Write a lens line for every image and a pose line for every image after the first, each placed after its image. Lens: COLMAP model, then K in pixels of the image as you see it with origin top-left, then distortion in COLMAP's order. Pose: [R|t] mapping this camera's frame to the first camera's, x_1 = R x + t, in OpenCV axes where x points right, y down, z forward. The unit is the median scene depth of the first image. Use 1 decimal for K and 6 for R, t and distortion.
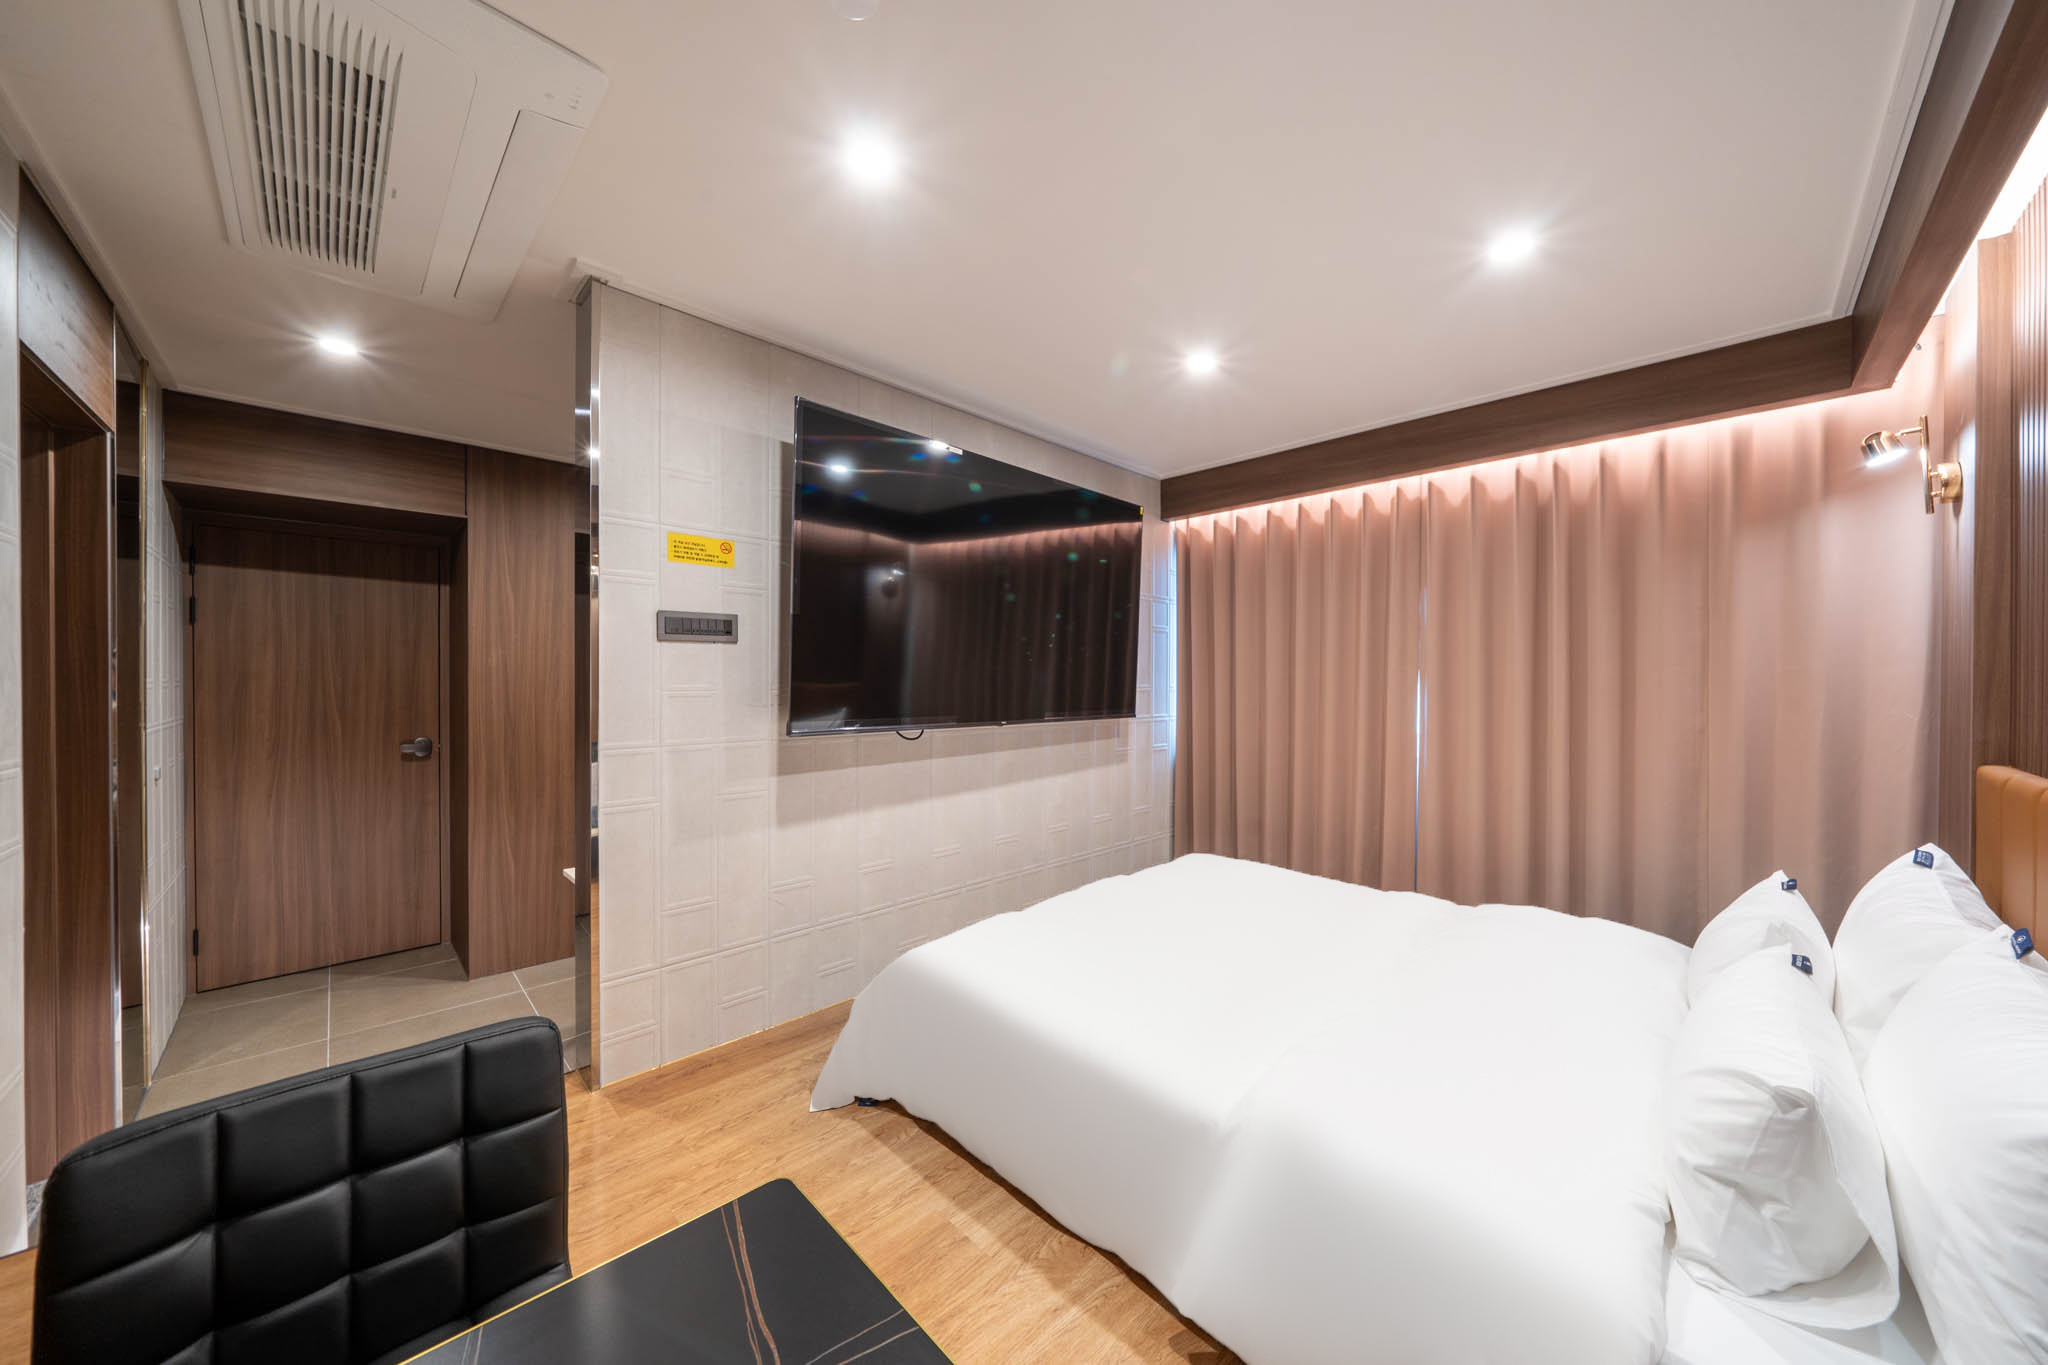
lens RADIAL K [[700.5, 0, 1033.2], [0, 700.5, 684.4], [0, 0, 1]] dist [-0.000961, 0.000074]
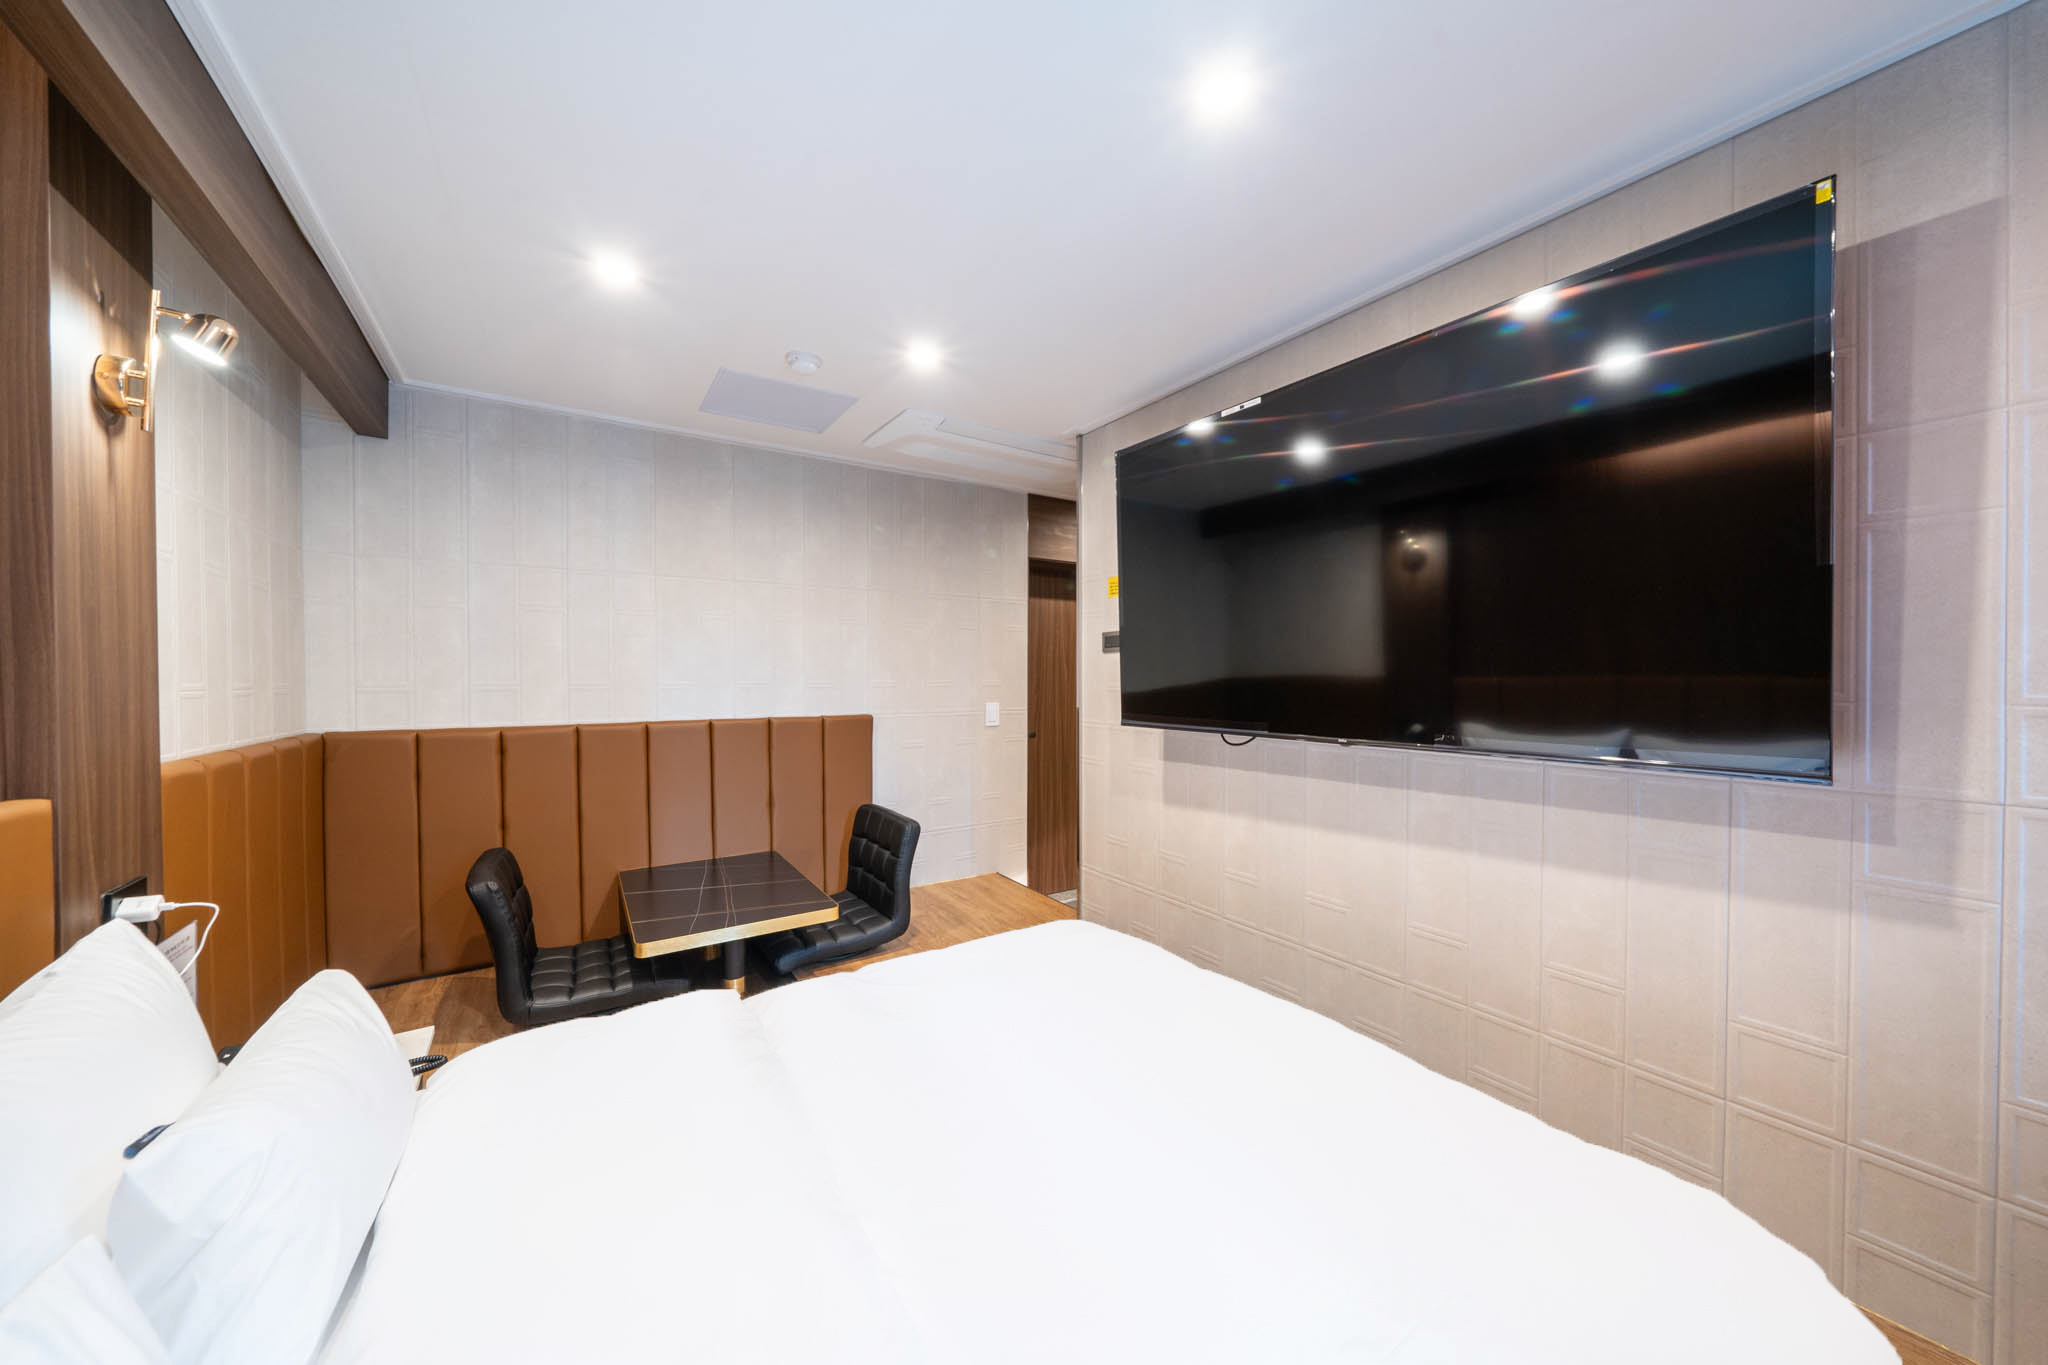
lens RADIAL K [[700.5, 0, 1033.2], [0, 700.5, 684.4], [0, 0, 1]] dist [-0.000961, 0.000074]
pose [[-0.183590, 0.008991, -0.982962, 0.640817], [-0.004165, 0.999942, 0.009924, -0.006692], [0.982994, 0.005916, -0.183542, 0.761858]]
